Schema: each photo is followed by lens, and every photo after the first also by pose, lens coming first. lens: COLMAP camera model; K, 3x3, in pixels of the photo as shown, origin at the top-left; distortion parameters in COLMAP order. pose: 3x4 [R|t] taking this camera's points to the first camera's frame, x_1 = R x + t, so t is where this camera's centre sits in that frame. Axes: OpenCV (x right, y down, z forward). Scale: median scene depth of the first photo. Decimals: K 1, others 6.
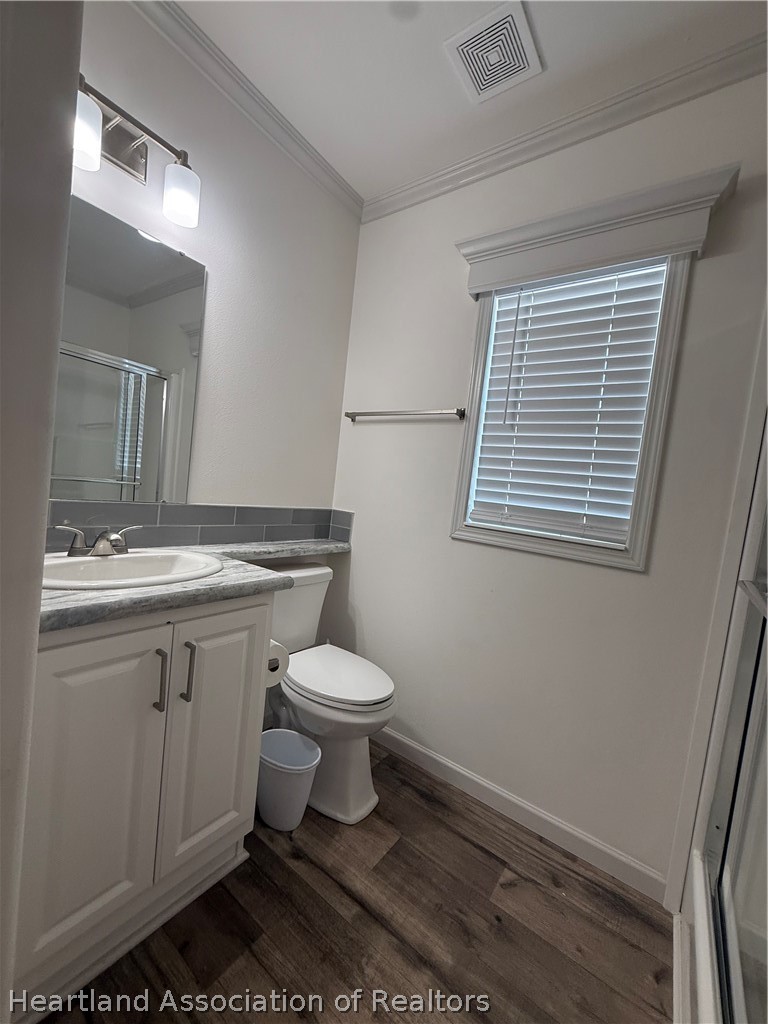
lens RADIAL K [[406.2, 0, 384.0], [0, 406.2, 512.0], [0, 0, 1]] dist [0.000256, 0.000012]
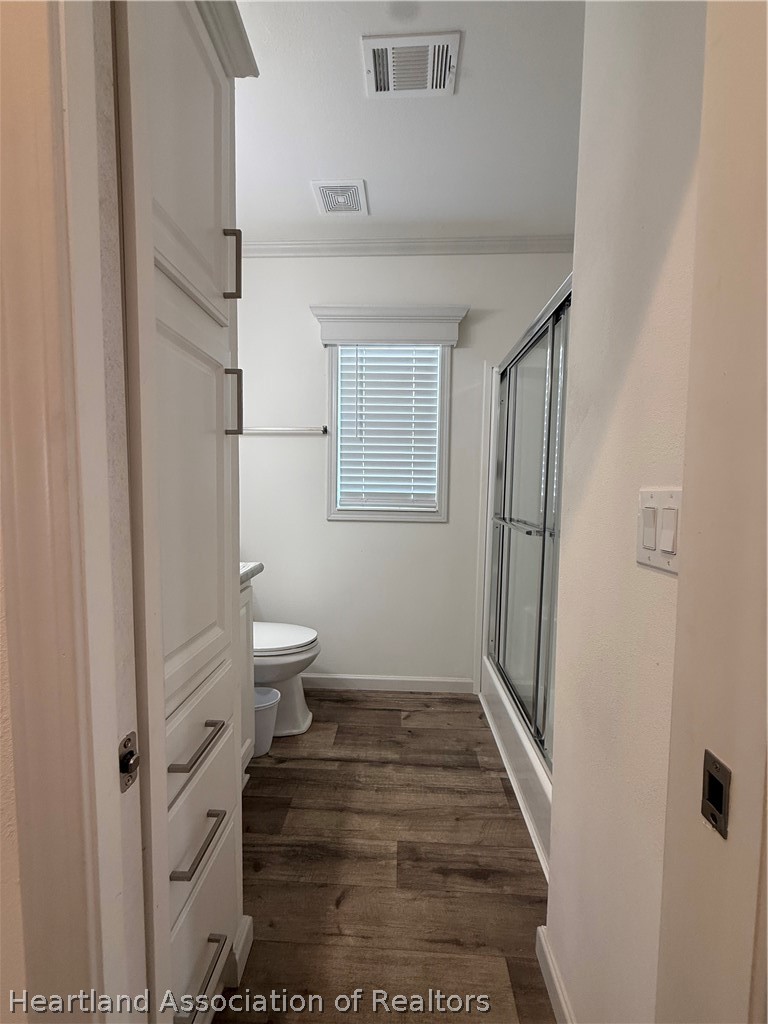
lens RADIAL K [[406.2, 0, 384.0], [0, 406.2, 512.0], [0, 0, 1]] dist [0.000256, 0.000012]
pose [[0.829107, -0.136446, 0.542184, -0.550083], [0.110587, 0.990626, 0.080191, -0.070104], [-0.548044, -0.006528, 0.836424, -0.341386]]
